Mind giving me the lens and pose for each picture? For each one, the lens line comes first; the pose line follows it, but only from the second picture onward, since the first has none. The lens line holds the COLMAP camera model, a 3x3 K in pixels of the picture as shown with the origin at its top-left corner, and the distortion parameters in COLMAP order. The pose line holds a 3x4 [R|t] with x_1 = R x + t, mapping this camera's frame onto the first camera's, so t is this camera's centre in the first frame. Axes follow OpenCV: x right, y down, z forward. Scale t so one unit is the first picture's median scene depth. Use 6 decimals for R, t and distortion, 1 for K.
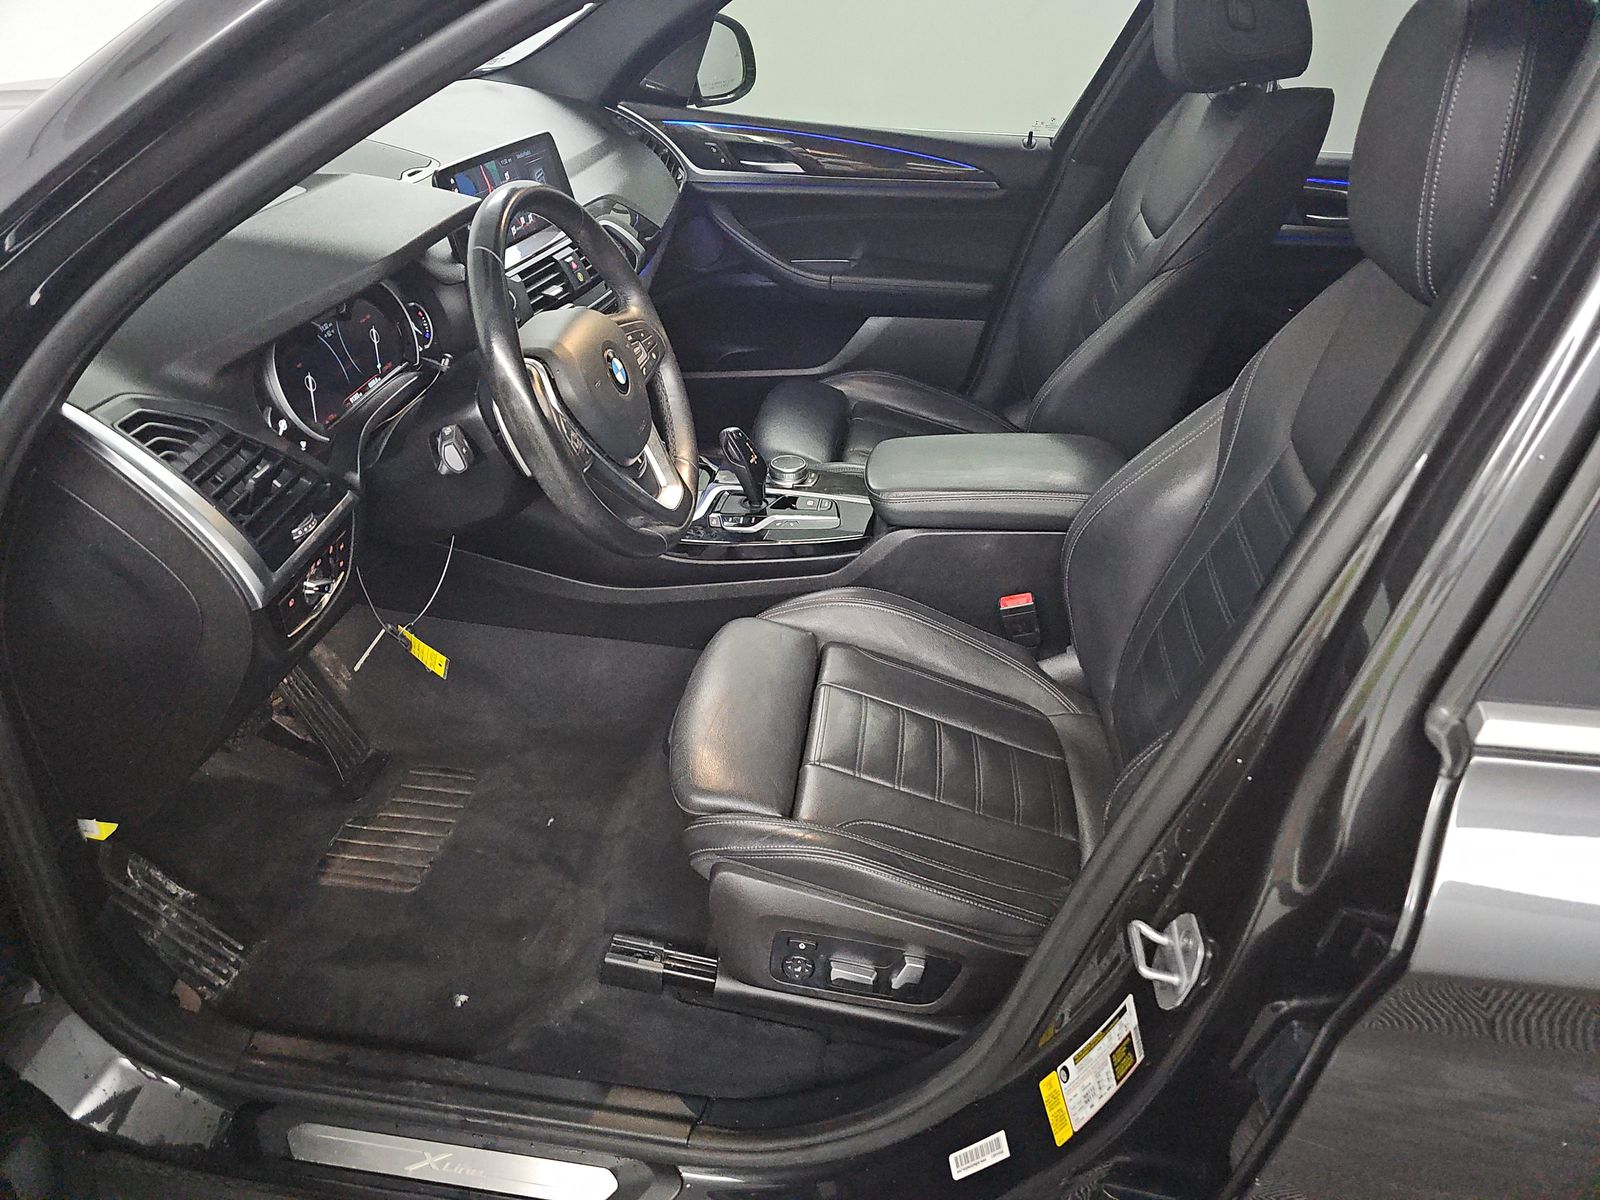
lens RADIAL K [[1073.0, 0, 800.0], [0, 1073.0, 600.0], [0, 0, 1]] dist [0.071501, -0.070963]
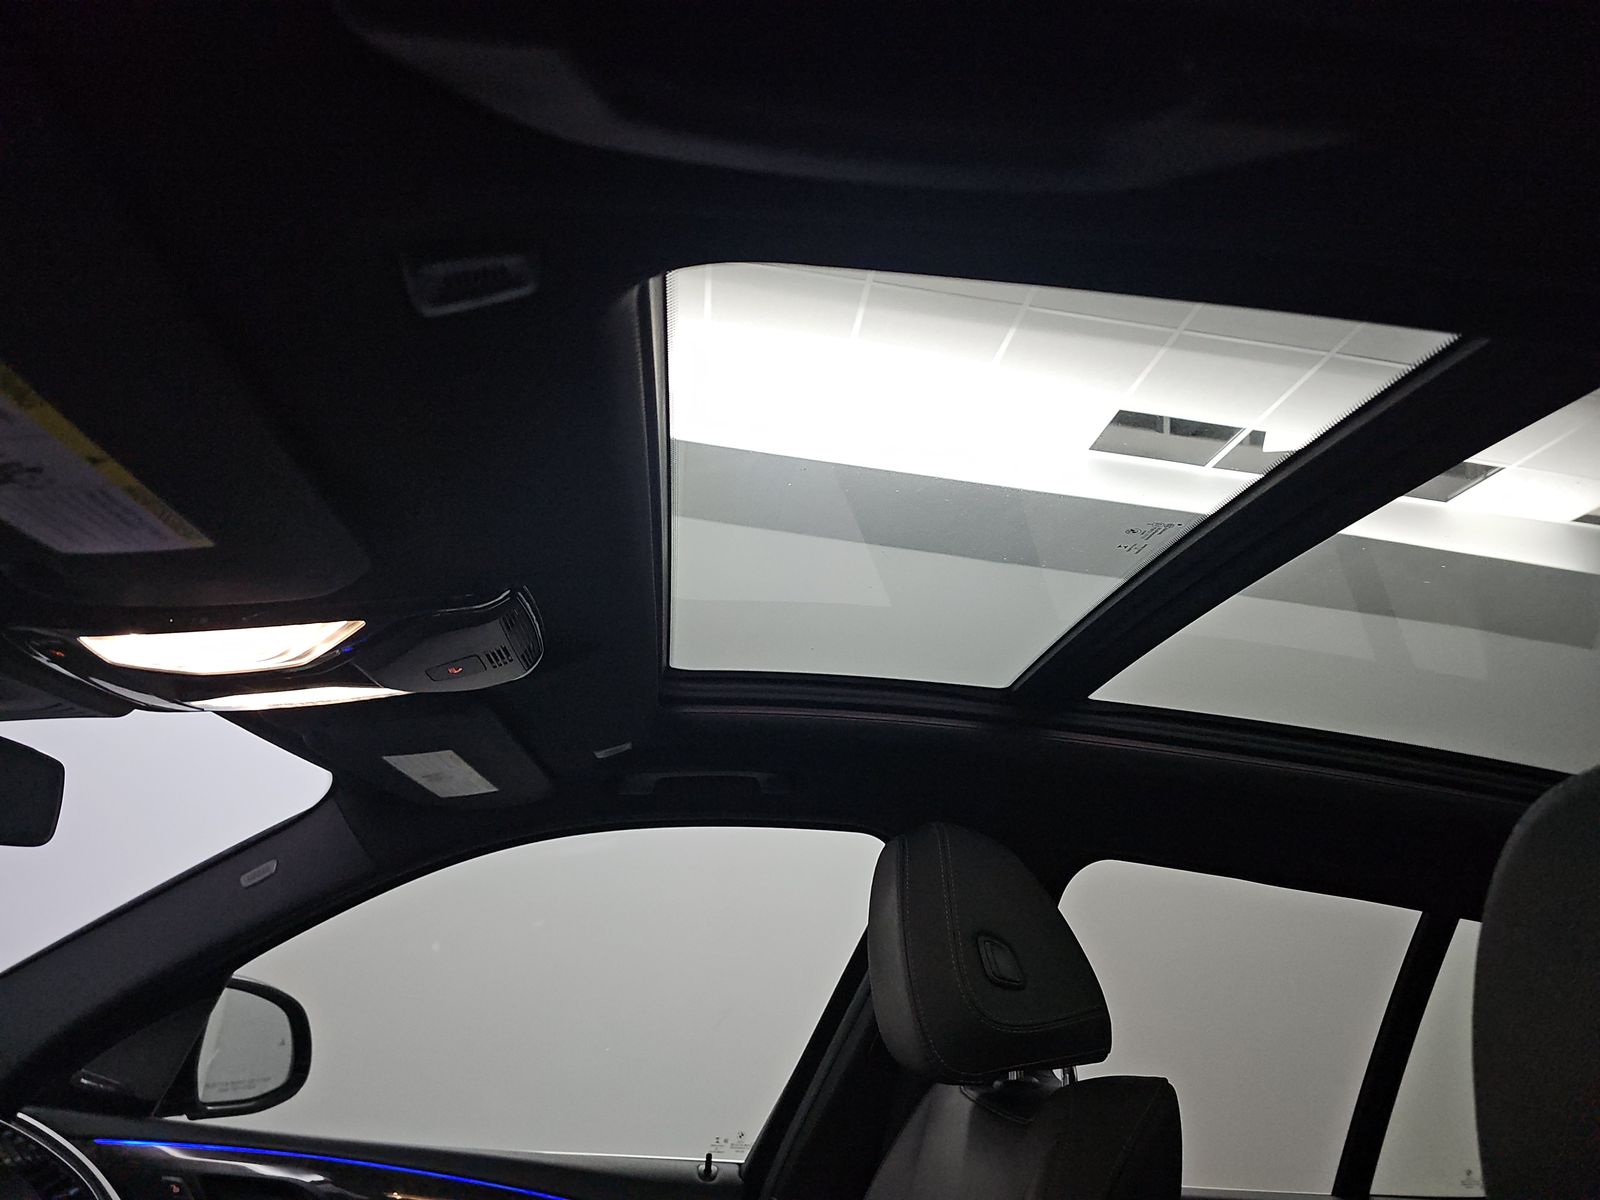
lens RADIAL K [[1070.5, 0, 800.0], [0, 1070.5, 600.0], [0, 0, 1]] dist [0.026611, -0.001040]
pose [[0.968834, 0.115391, 0.219195, 0.085052], [0.099337, 0.629625, -0.770522, -0.134801], [-0.226922, 0.768282, 0.598539, 0.341806]]
